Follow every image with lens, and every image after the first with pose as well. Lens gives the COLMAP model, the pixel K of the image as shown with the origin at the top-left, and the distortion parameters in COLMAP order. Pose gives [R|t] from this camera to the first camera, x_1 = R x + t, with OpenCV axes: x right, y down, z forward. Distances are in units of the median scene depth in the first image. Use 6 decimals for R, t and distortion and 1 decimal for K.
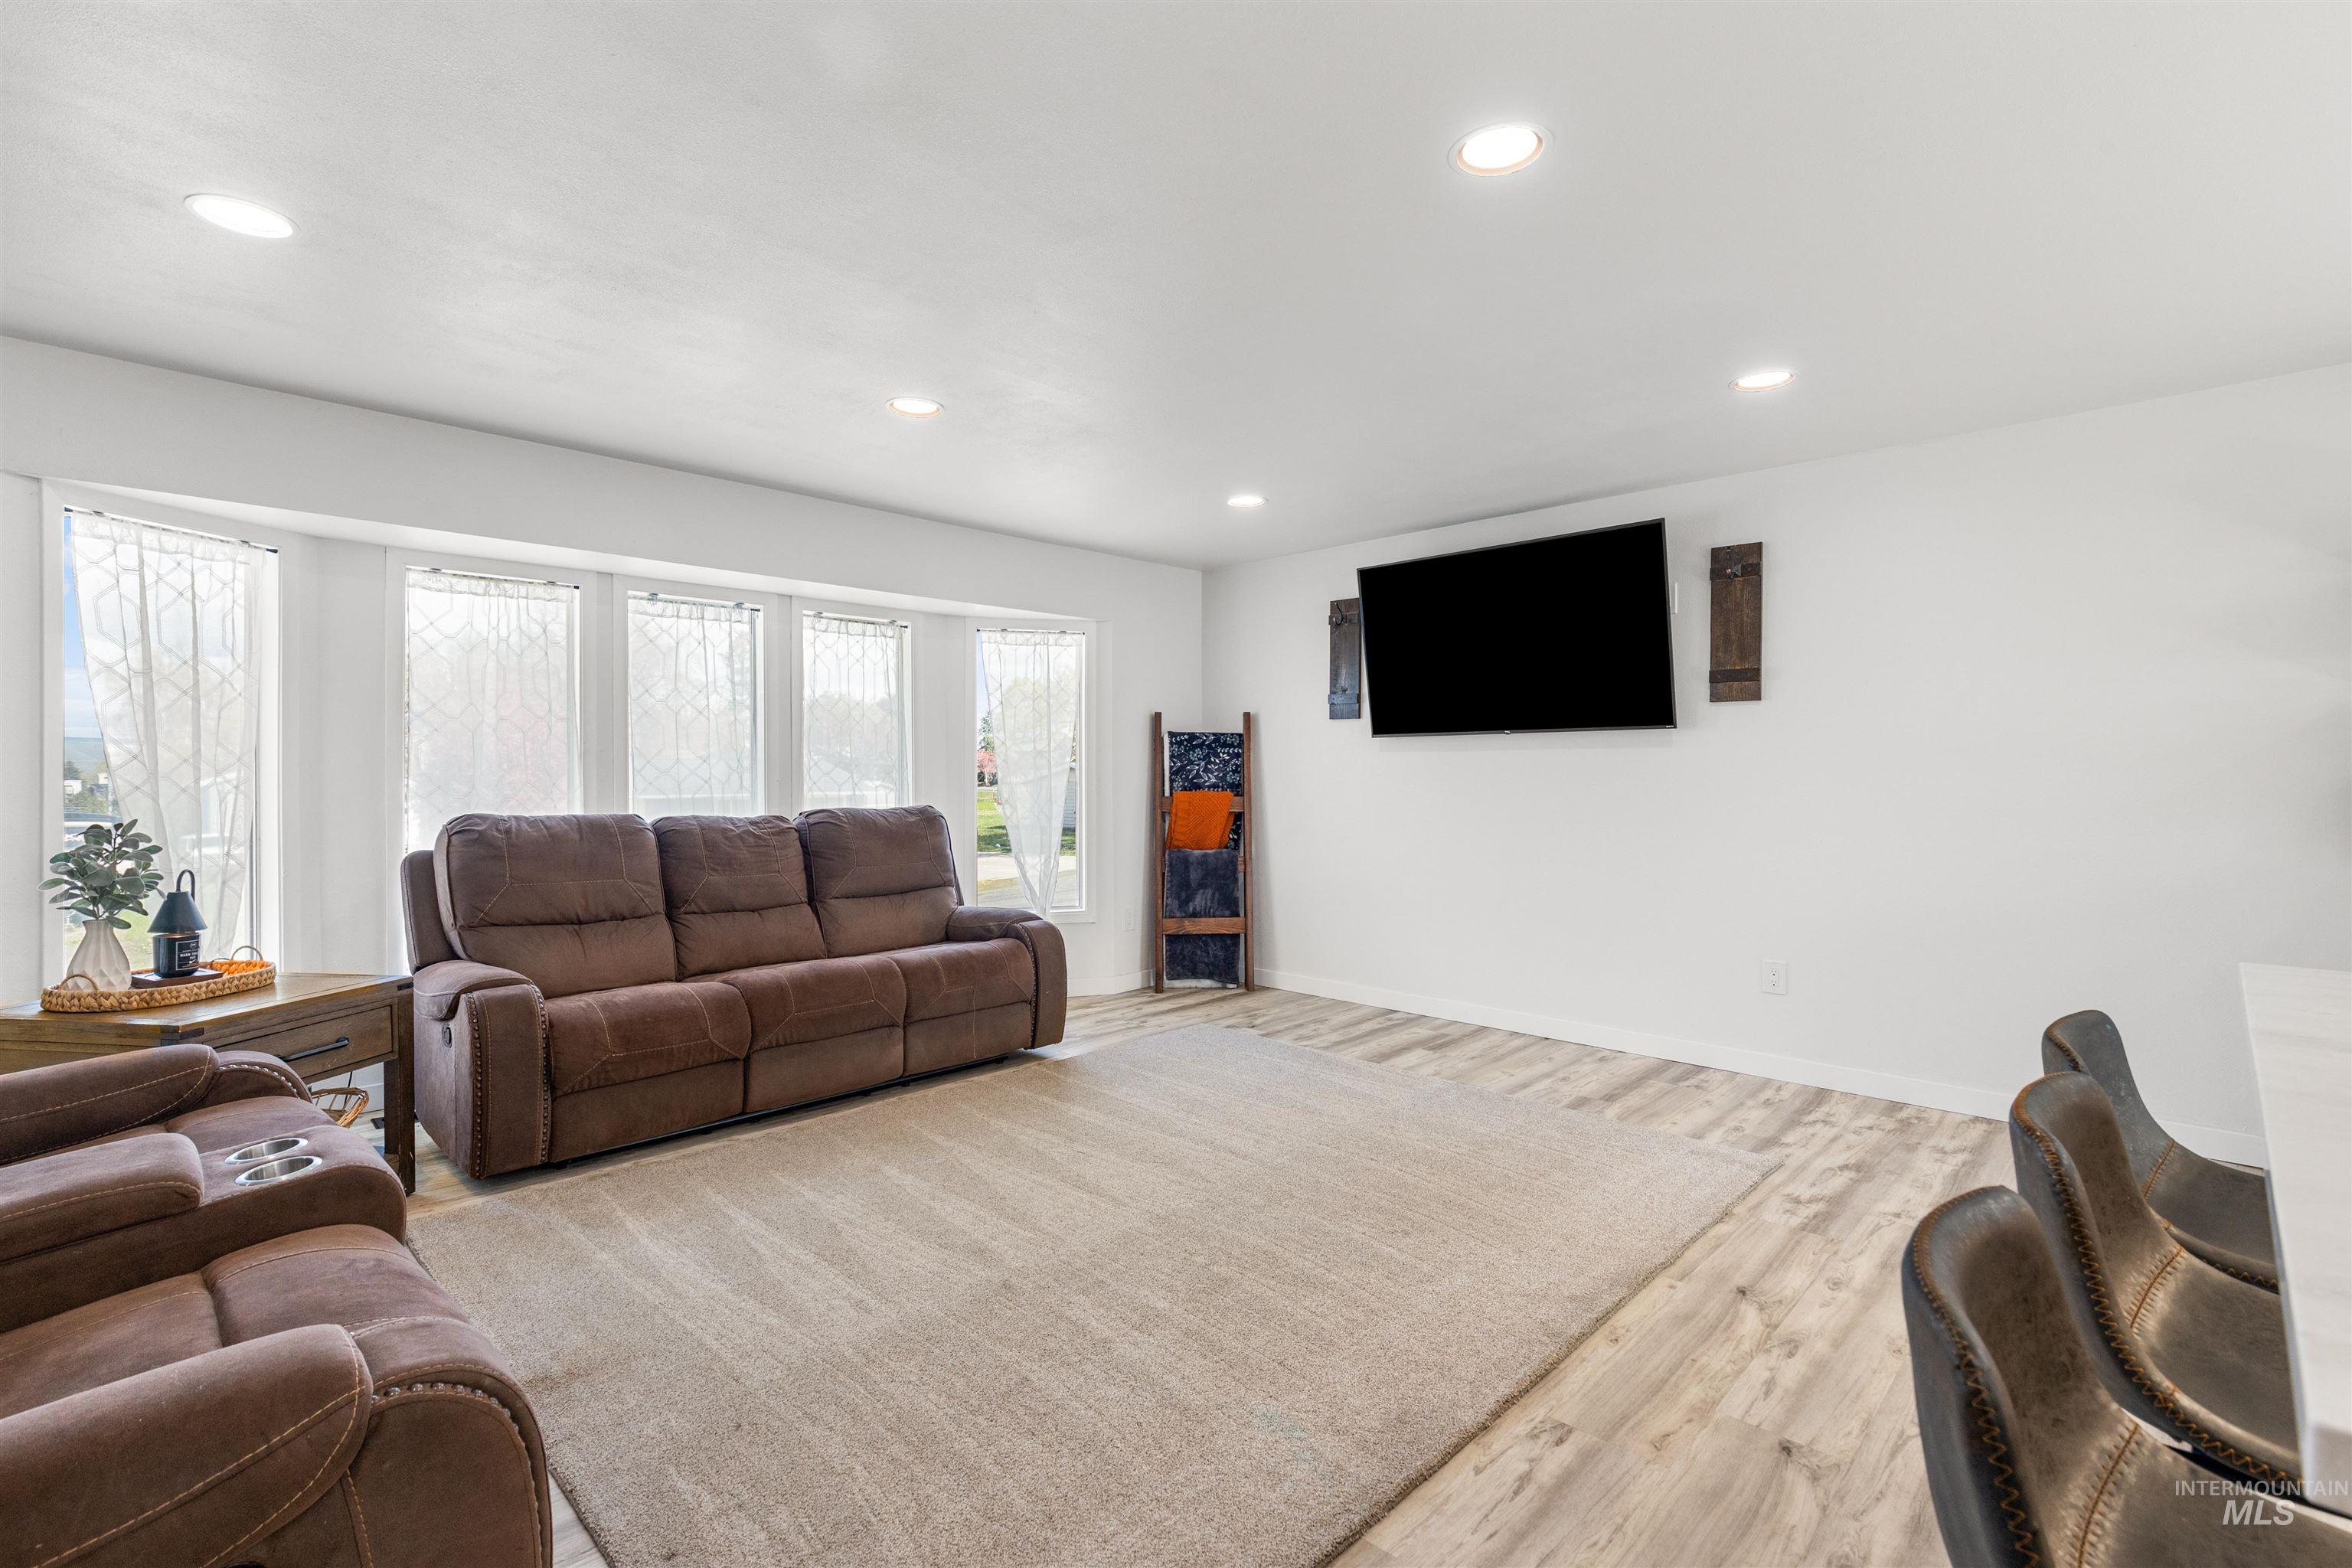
lens RADIAL K [[1043.2, 0, 1209.6], [0, 1043.2, 779.2], [0, 0, 1]] dist [-0.000220, 0.000112]
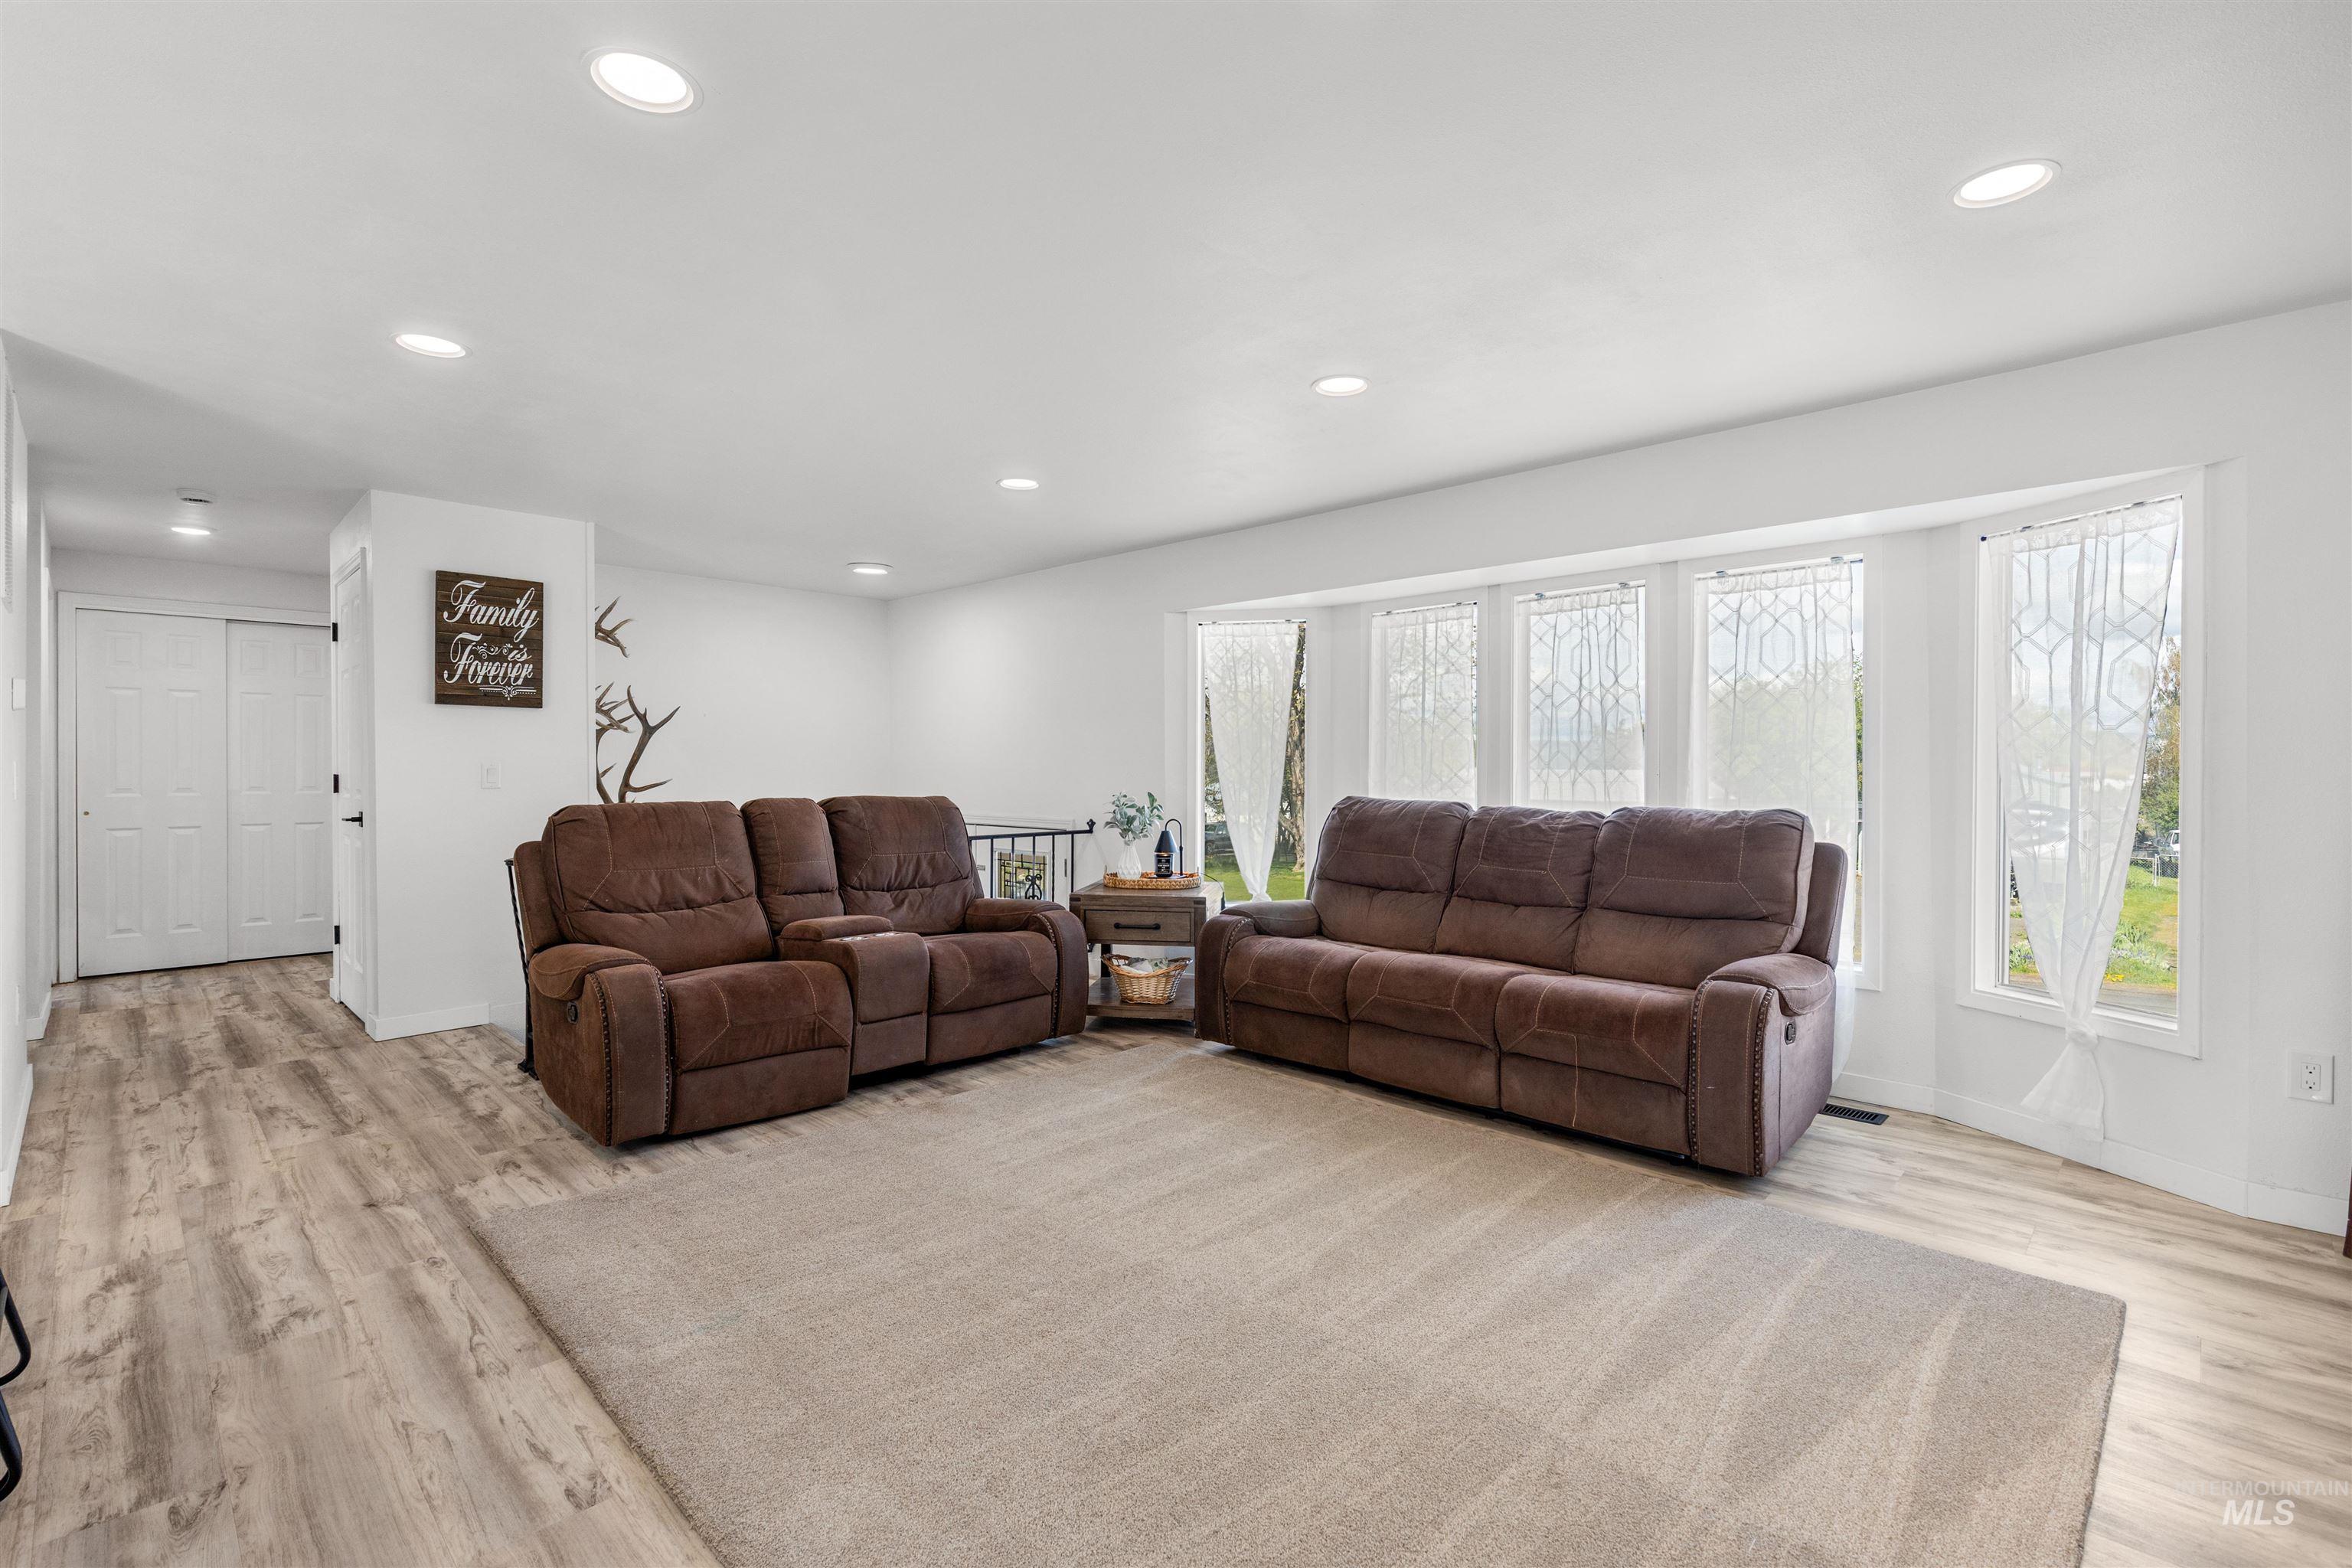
lens RADIAL K [[1062.6, 0, 1183.1], [0, 1062.6, 776.2], [0, 0, 1]] dist [-0.000791, 0.000182]
pose [[-0.012268, 0.009657, -0.999878, 0.836609], [-0.006948, 0.999928, 0.009742, -0.004647], [0.999901, 0.007067, -0.012200, 1.030237]]
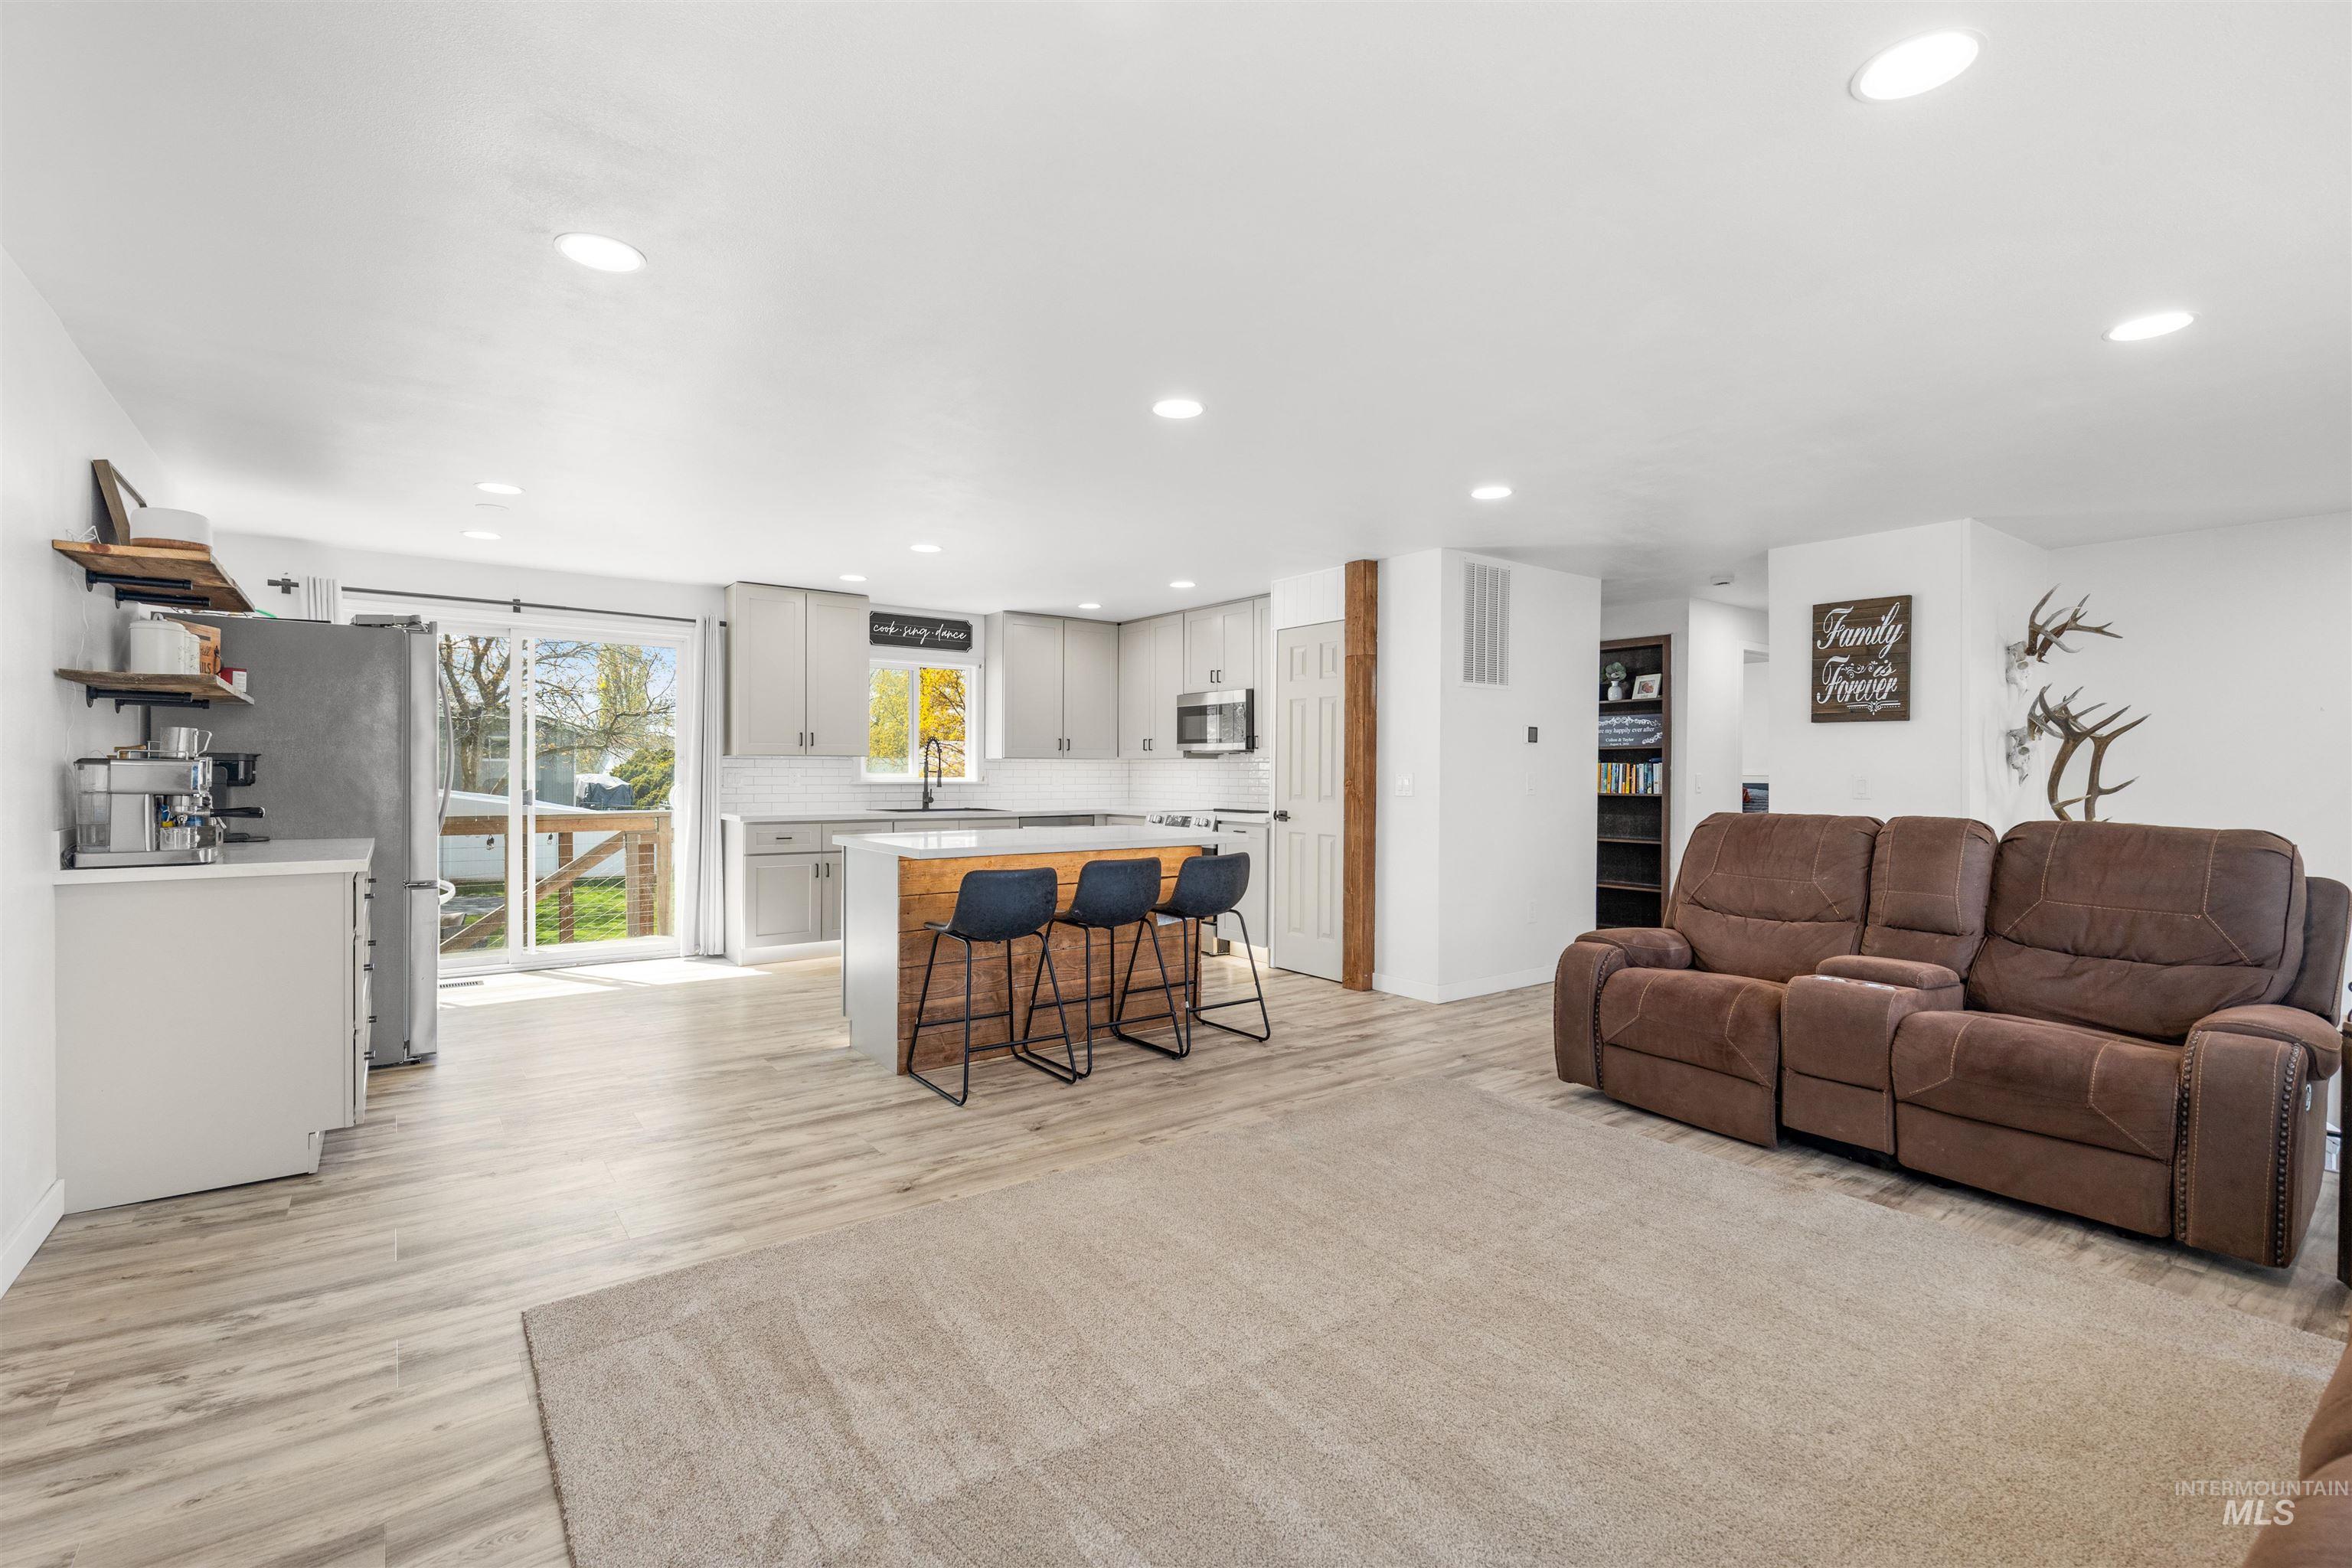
lens RADIAL K [[1062.6, 0, 1183.1], [0, 1062.6, 776.2], [0, 0, 1]] dist [-0.000791, 0.000182]
pose [[-0.984796, -0.007359, 0.173556, -0.024561], [-0.005481, 0.999921, 0.011300, -0.013489], [-0.173626, 0.010177, -0.984759, 1.880462]]
